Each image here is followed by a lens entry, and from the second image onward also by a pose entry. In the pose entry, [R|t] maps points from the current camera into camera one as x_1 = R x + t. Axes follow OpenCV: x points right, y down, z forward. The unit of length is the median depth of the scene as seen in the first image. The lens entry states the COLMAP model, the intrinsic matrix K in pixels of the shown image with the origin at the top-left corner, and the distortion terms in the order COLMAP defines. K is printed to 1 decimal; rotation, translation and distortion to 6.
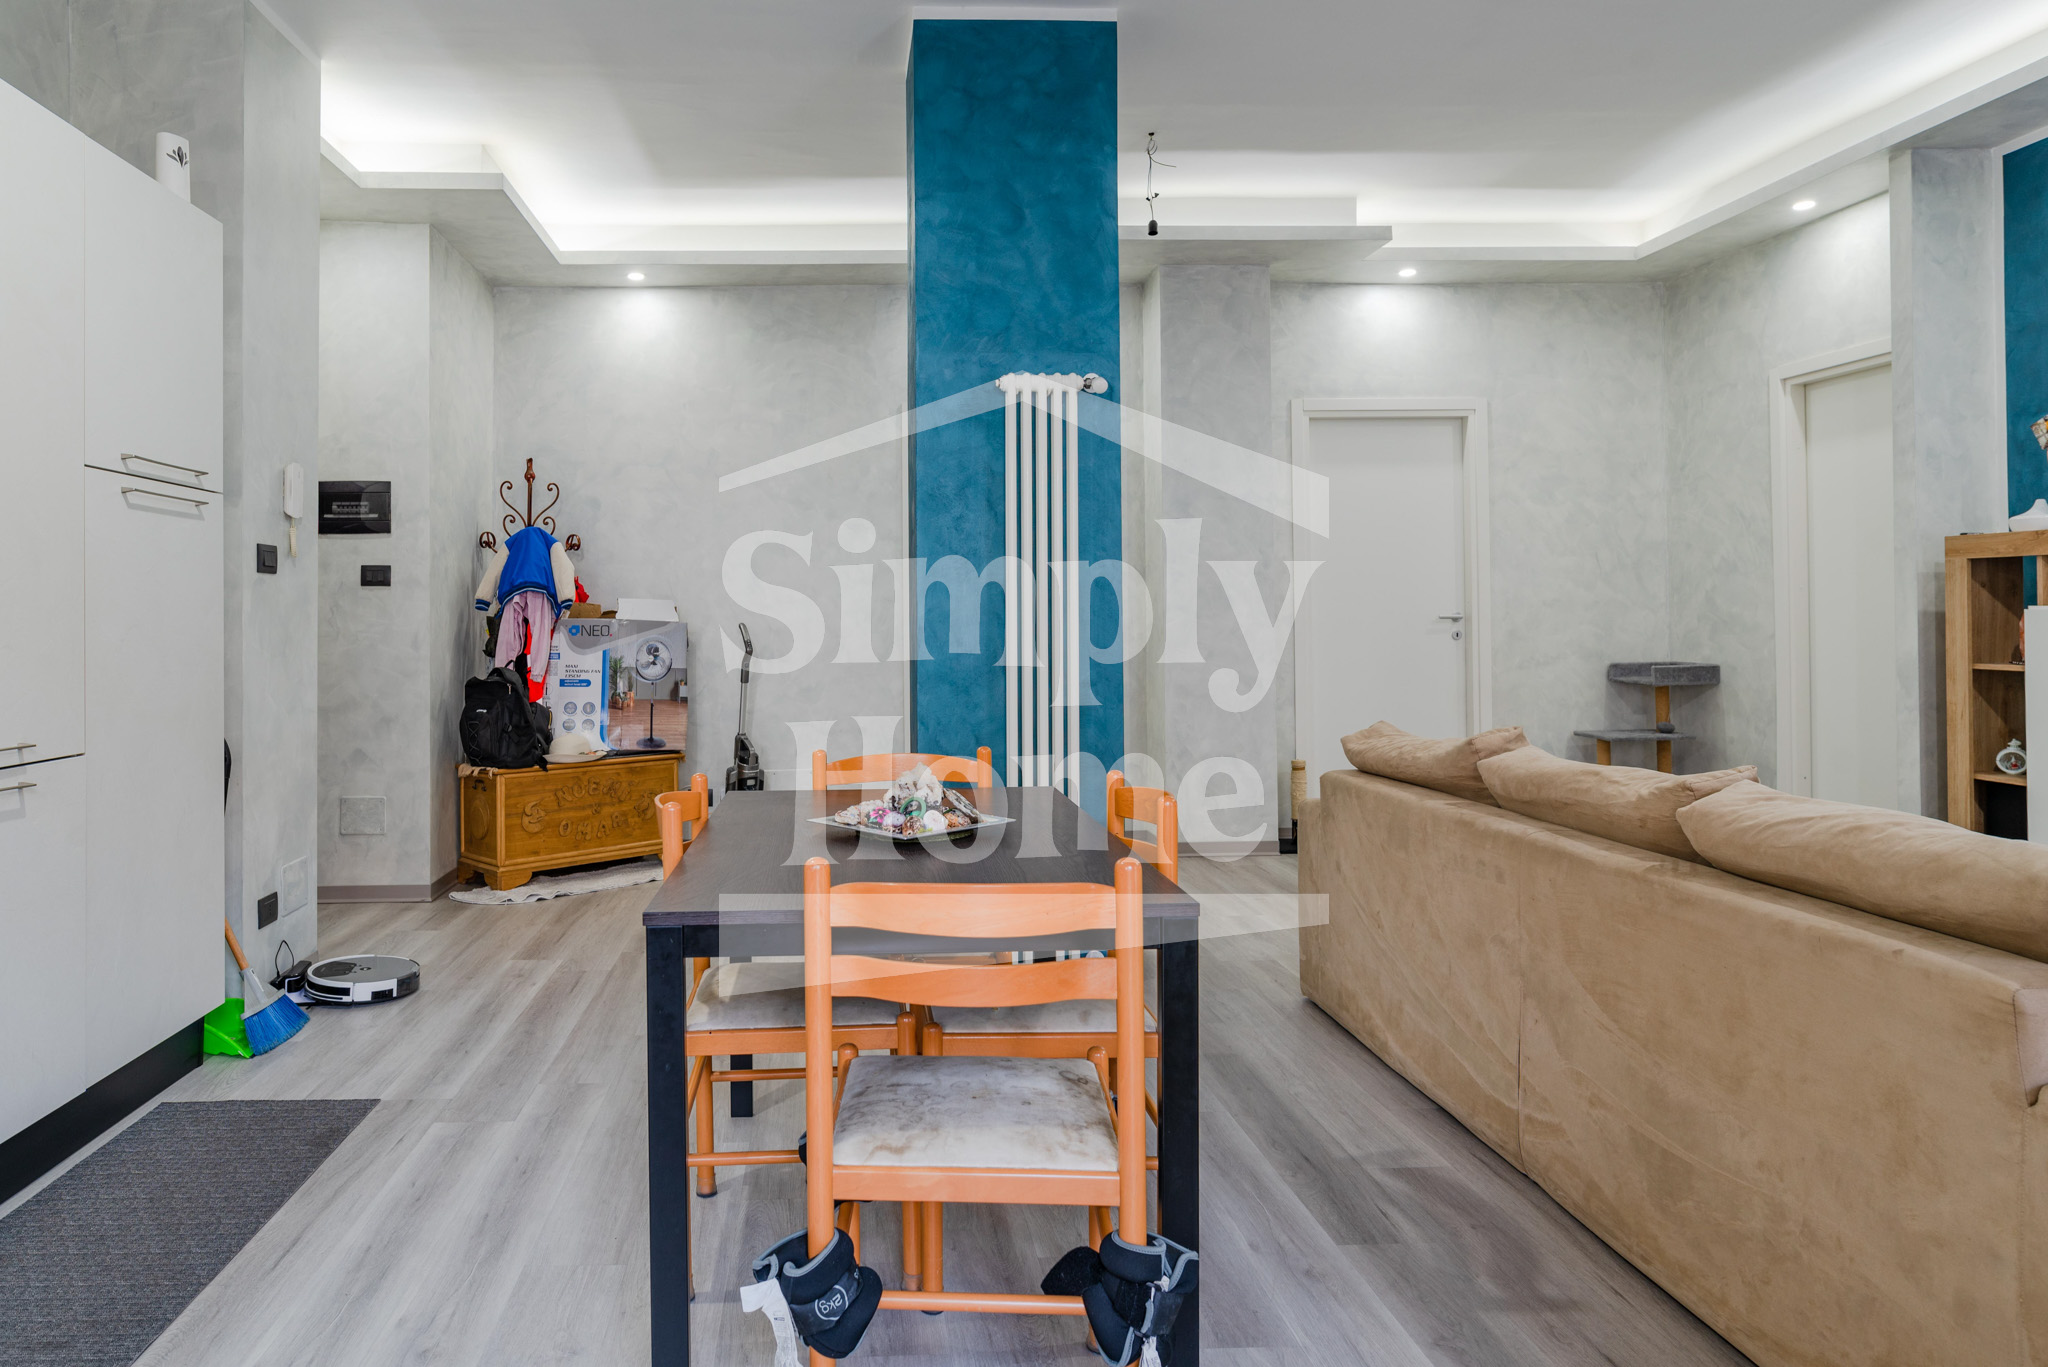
lens RADIAL K [[1248.1, 0, 881.5], [0, 1248.1, 614.7], [0, 0, 1]] dist [0.000434, -0.001051]
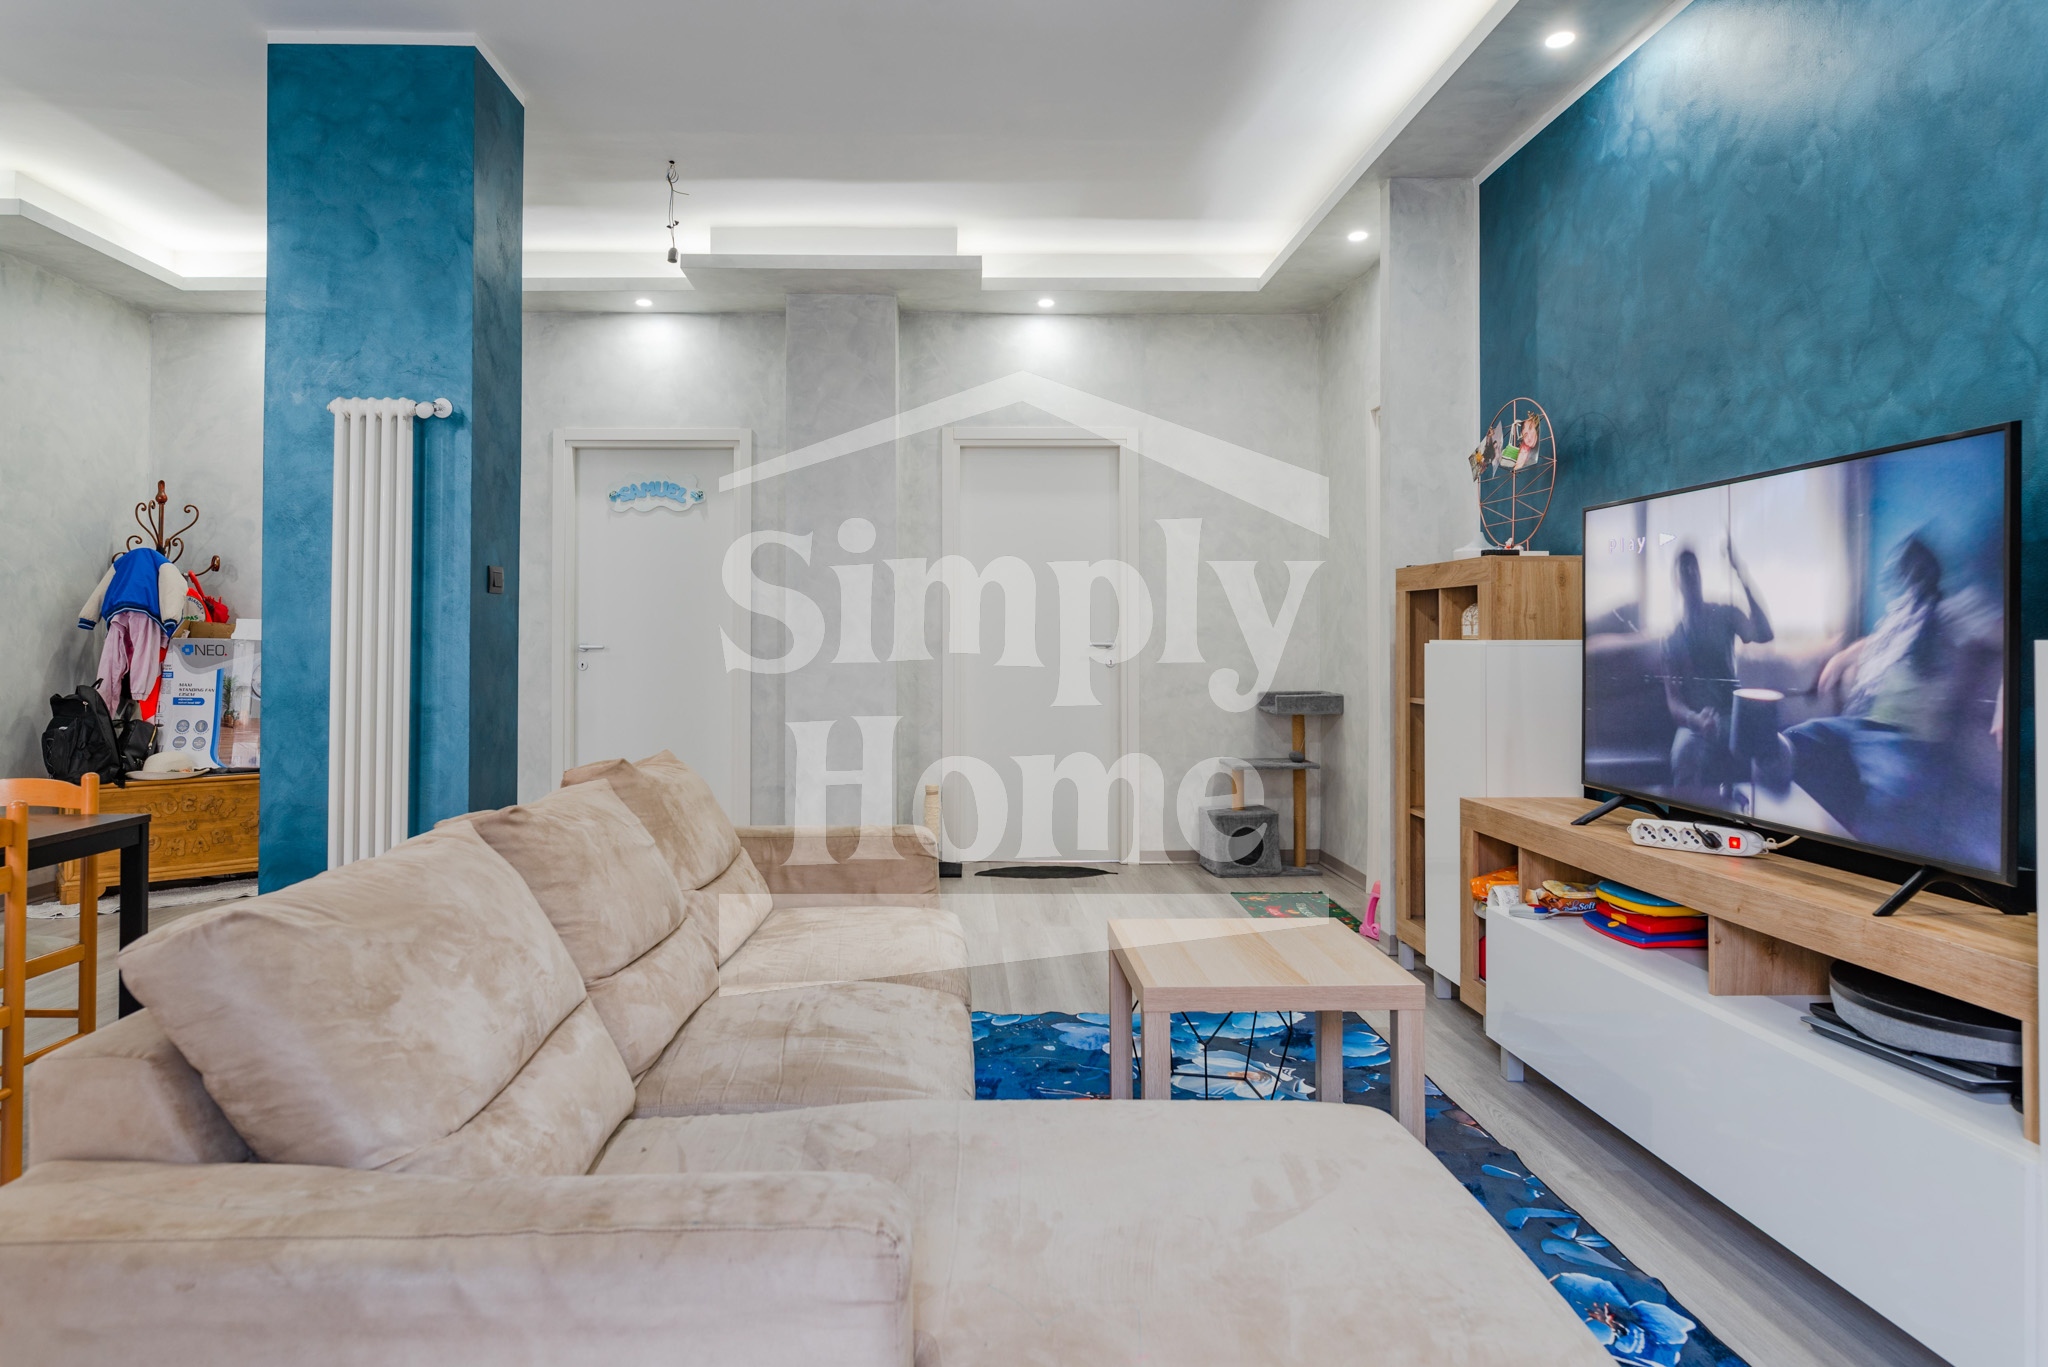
lens RADIAL K [[1198.8, 0, 970.0], [0, 1198.8, 636.8], [0, 0, 1]] dist [-0.000558, 0.000698]
pose [[0.999804, 0.009439, -0.017381, 0.494586], [-0.009423, 0.999955, 0.001046, -0.006177], [0.017390, -0.000882, 0.999848, 0.039304]]
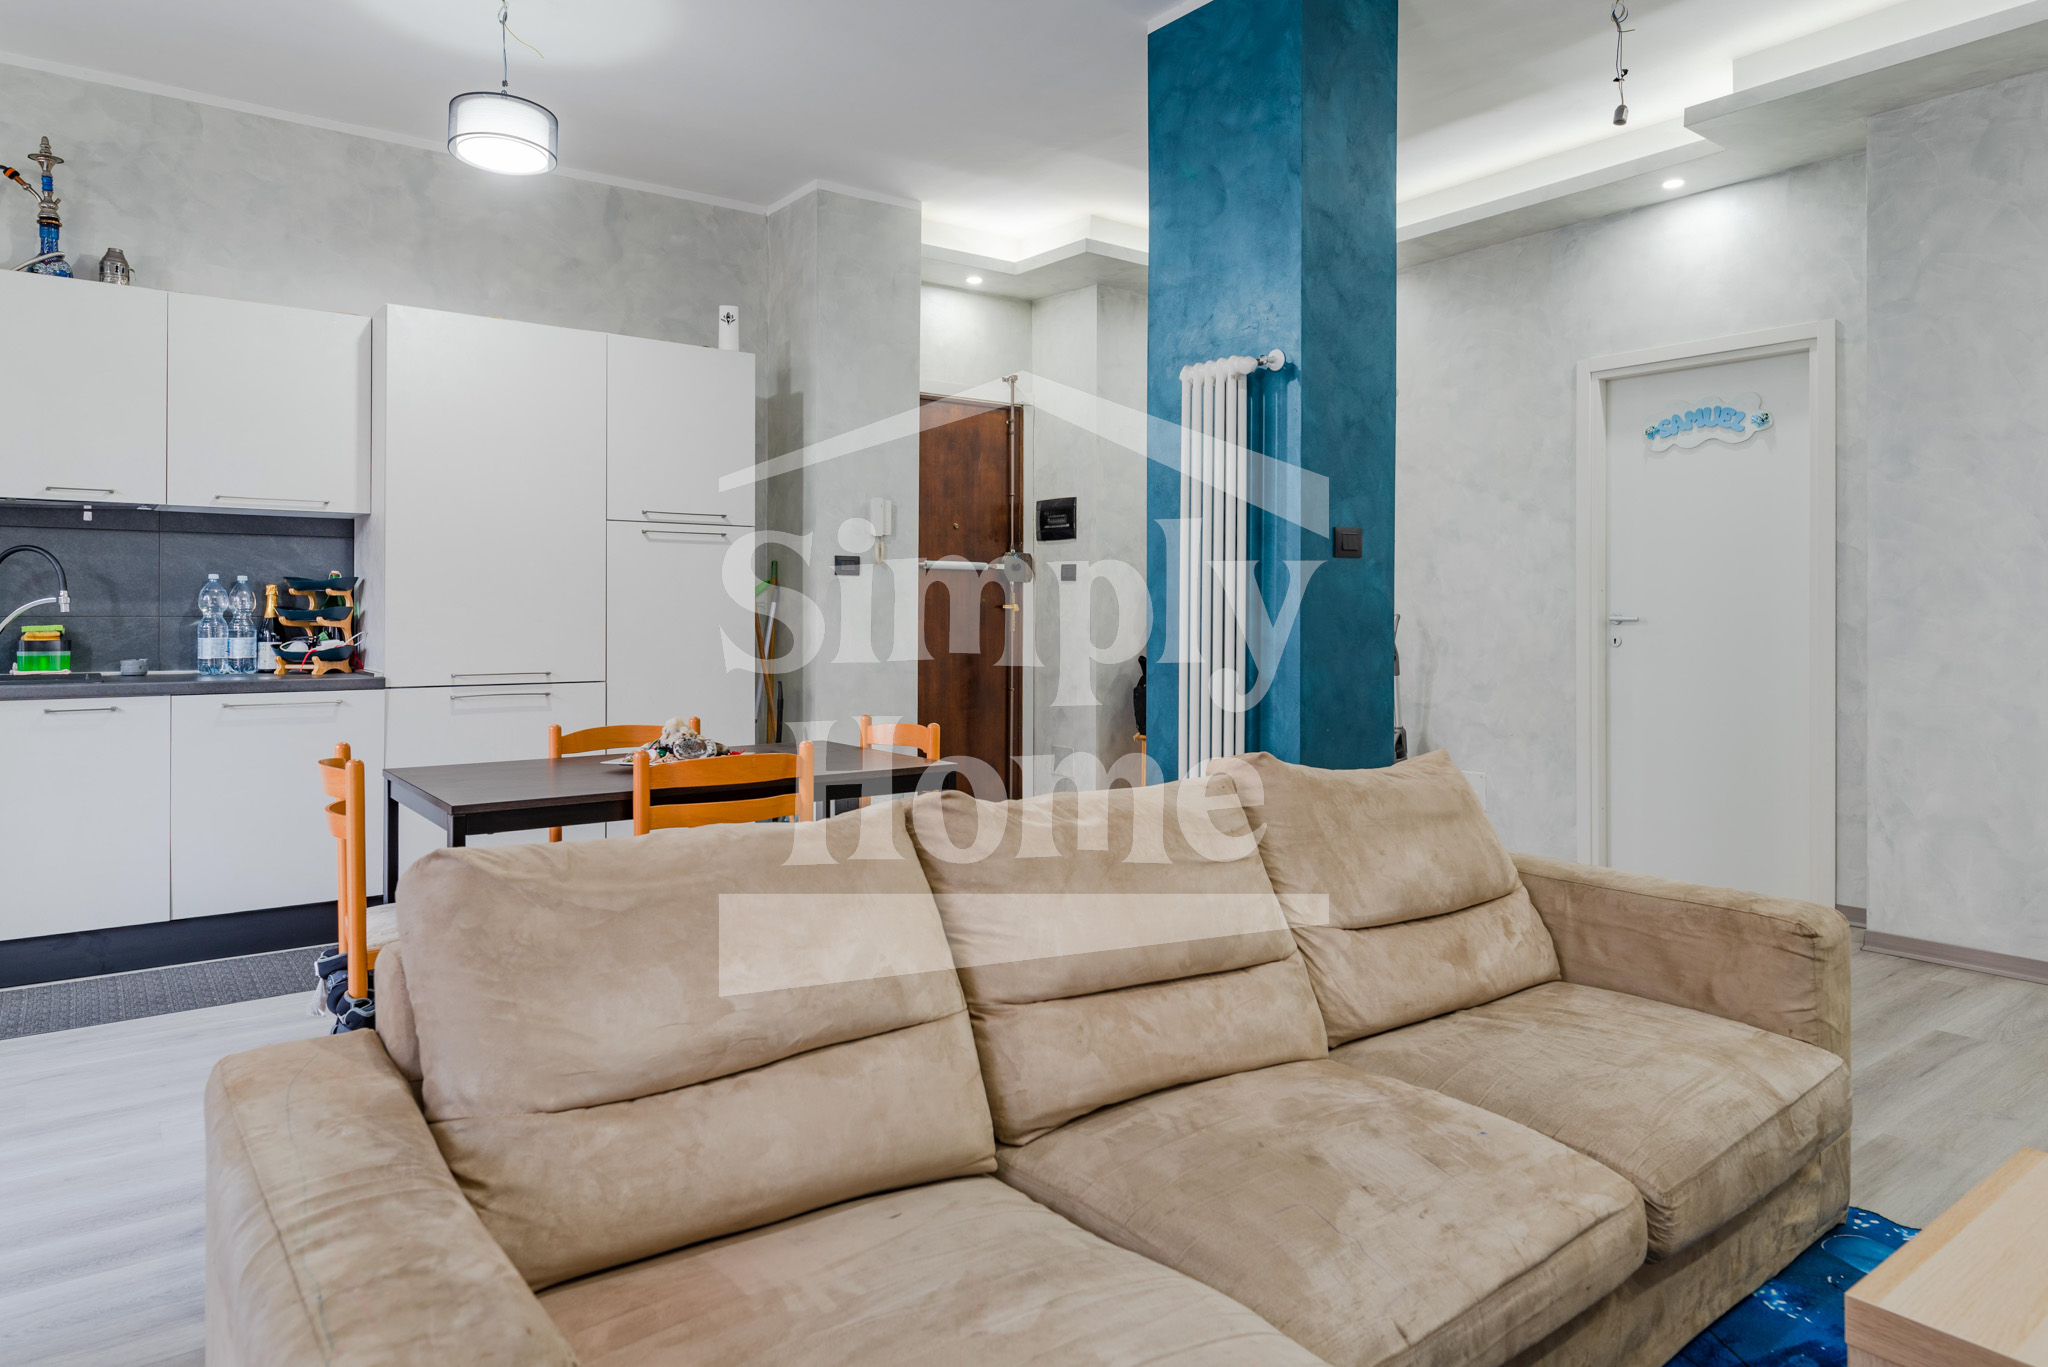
lens RADIAL K [[1272.3, 0, 1057.6], [0, 1272.3, 615.0], [0, 0, 1]] dist [0.000724, -0.000354]
pose [[0.587786, 0.014481, -0.808887, 0.684312], [-0.004620, 0.999884, 0.014543, -0.007444], [0.809003, -0.004811, 0.587785, 0.254208]]
